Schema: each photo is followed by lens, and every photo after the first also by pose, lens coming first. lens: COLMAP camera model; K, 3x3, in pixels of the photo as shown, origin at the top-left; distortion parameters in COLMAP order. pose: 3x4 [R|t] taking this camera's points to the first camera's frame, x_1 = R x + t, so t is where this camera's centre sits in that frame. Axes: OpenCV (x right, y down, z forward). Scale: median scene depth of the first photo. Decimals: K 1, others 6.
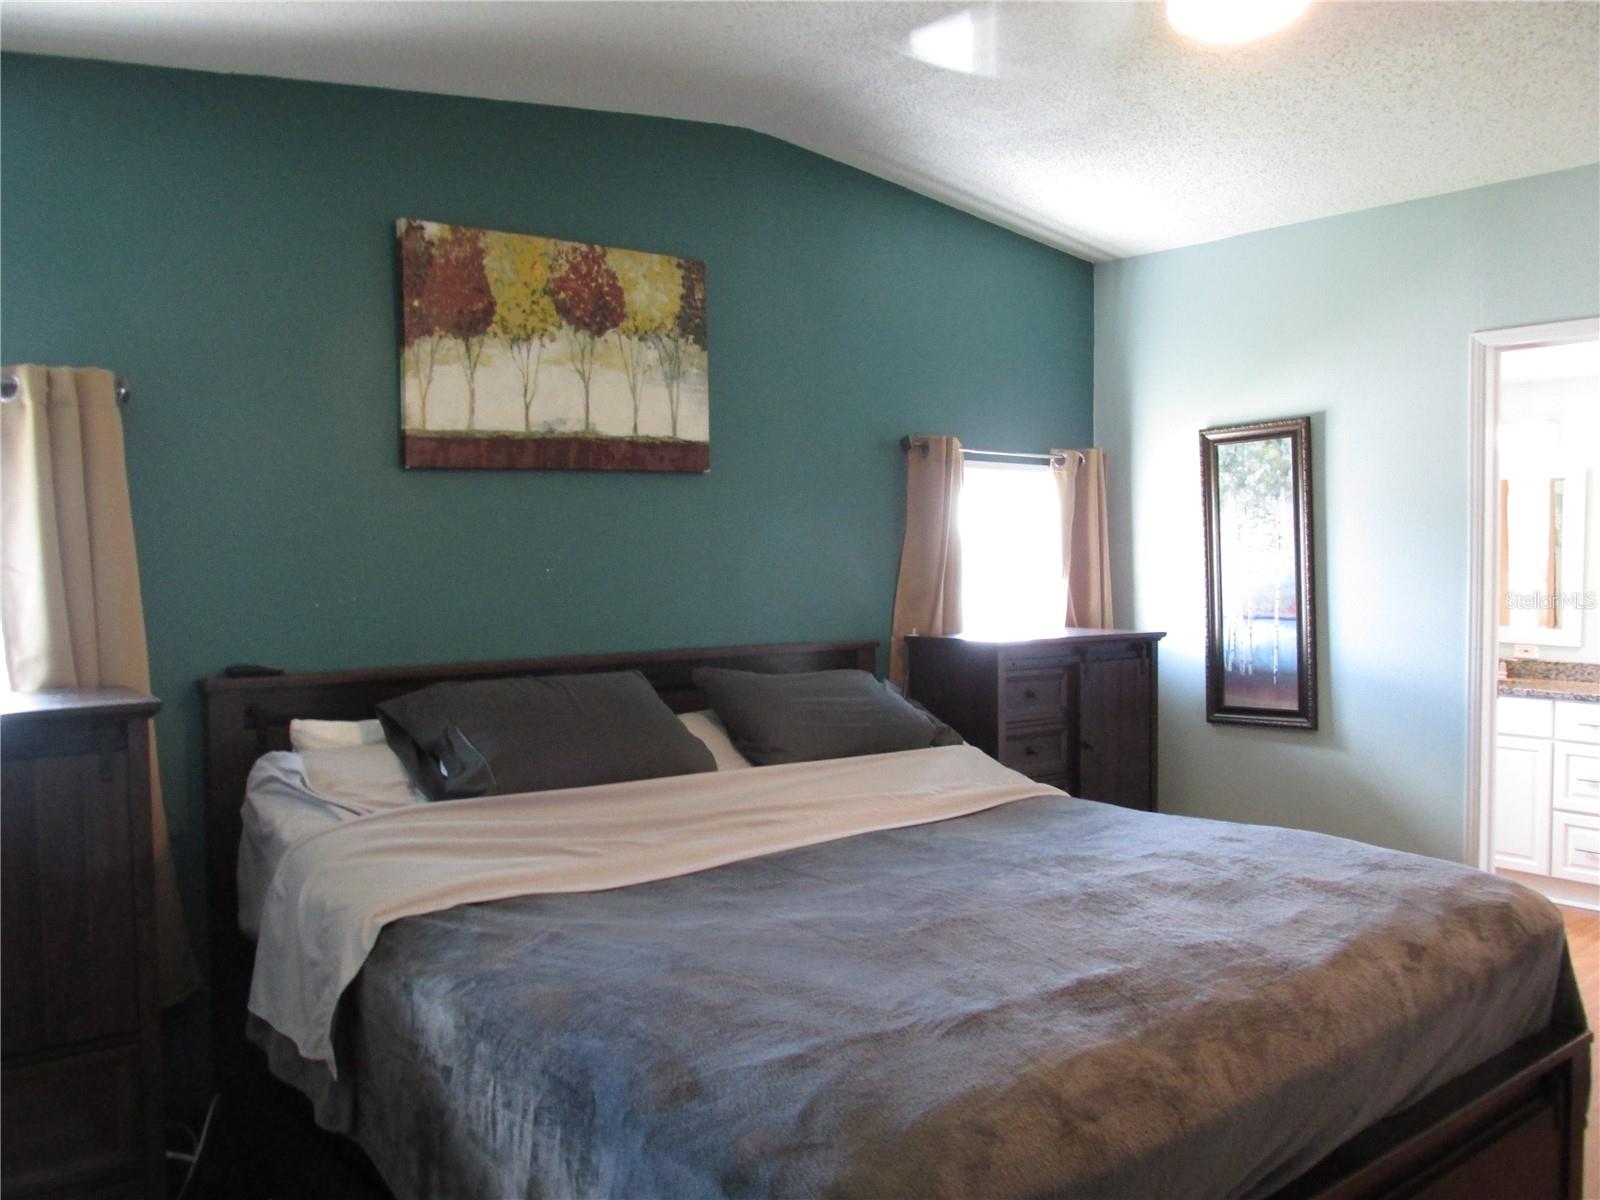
lens RADIAL K [[1326.8, 0, 800.0], [0, 1326.8, 600.0], [0, 0, 1]] dist [-0.036323, 0.015330]
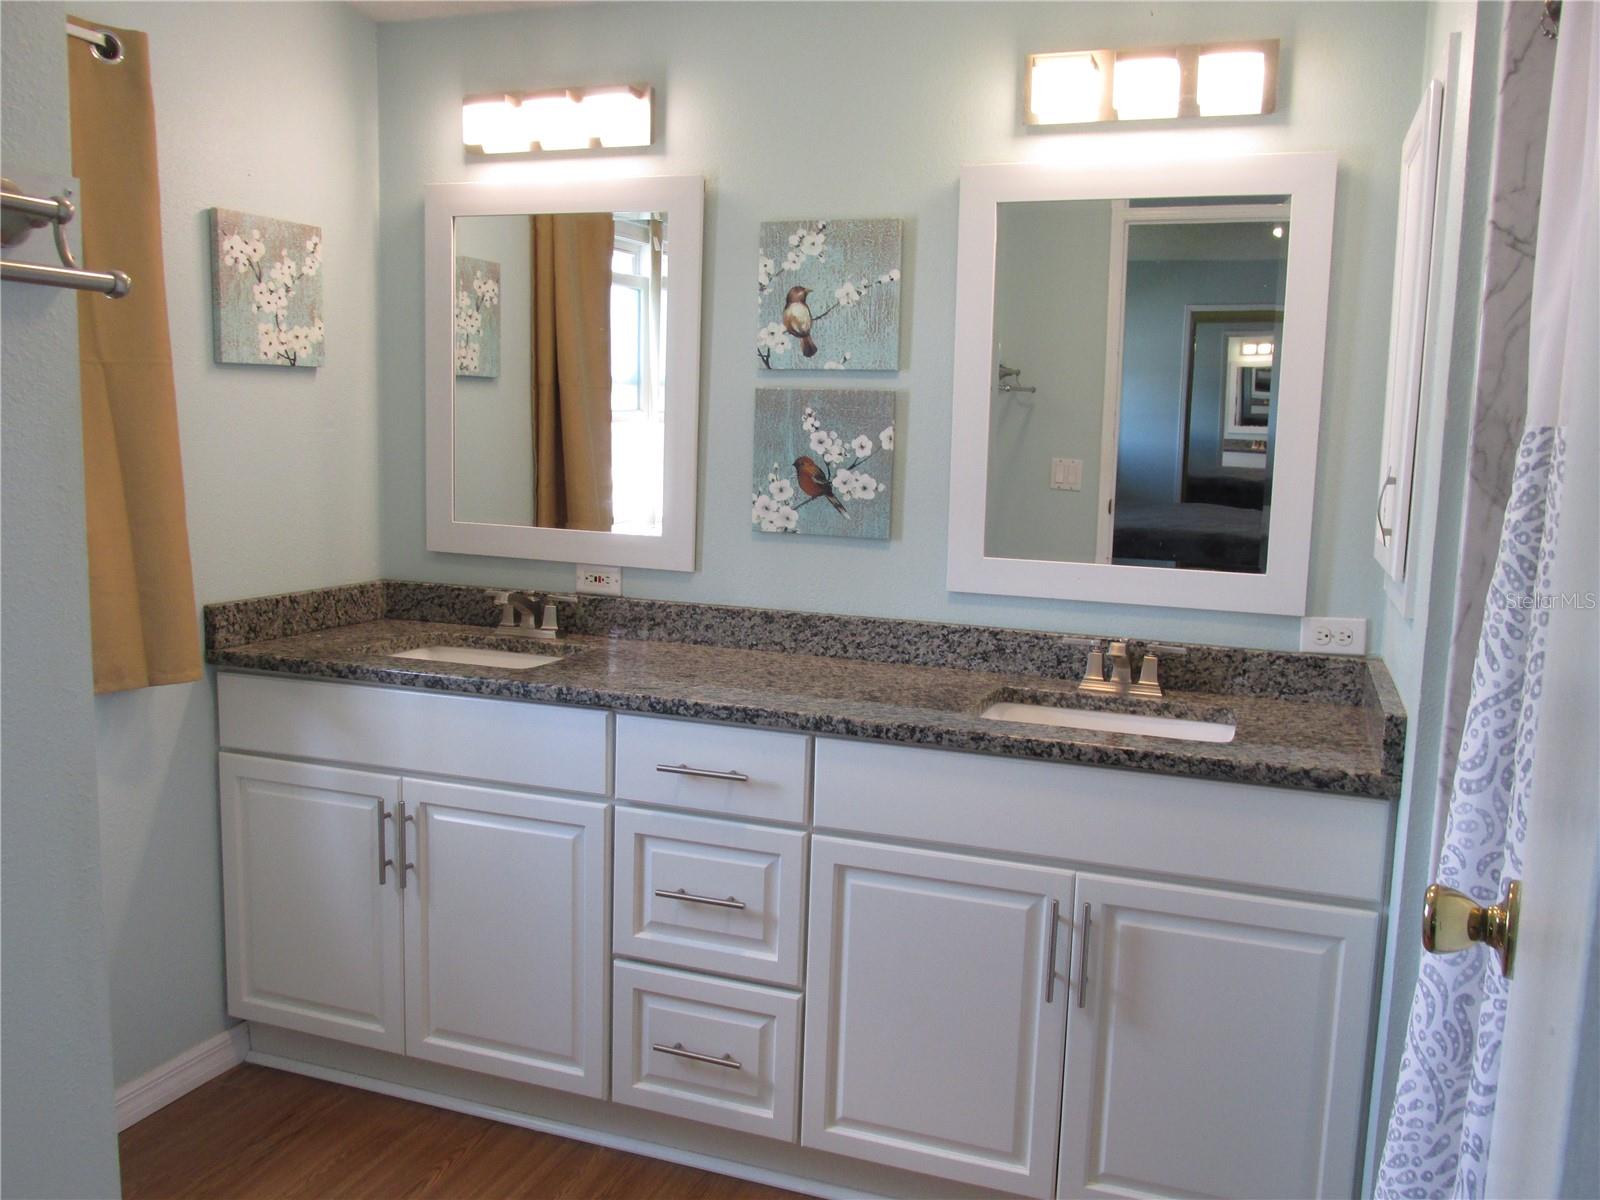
lens RADIAL K [[1326.8, 0, 800.0], [0, 1326.8, 600.0], [0, 0, 1]] dist [-0.036323, 0.015330]
pose [[0.857196, -0.033411, 0.513905, 0.378358], [-0.013984, 0.996015, 0.088081, 0.002387], [-0.514800, -0.082689, 0.853313, 0.563045]]
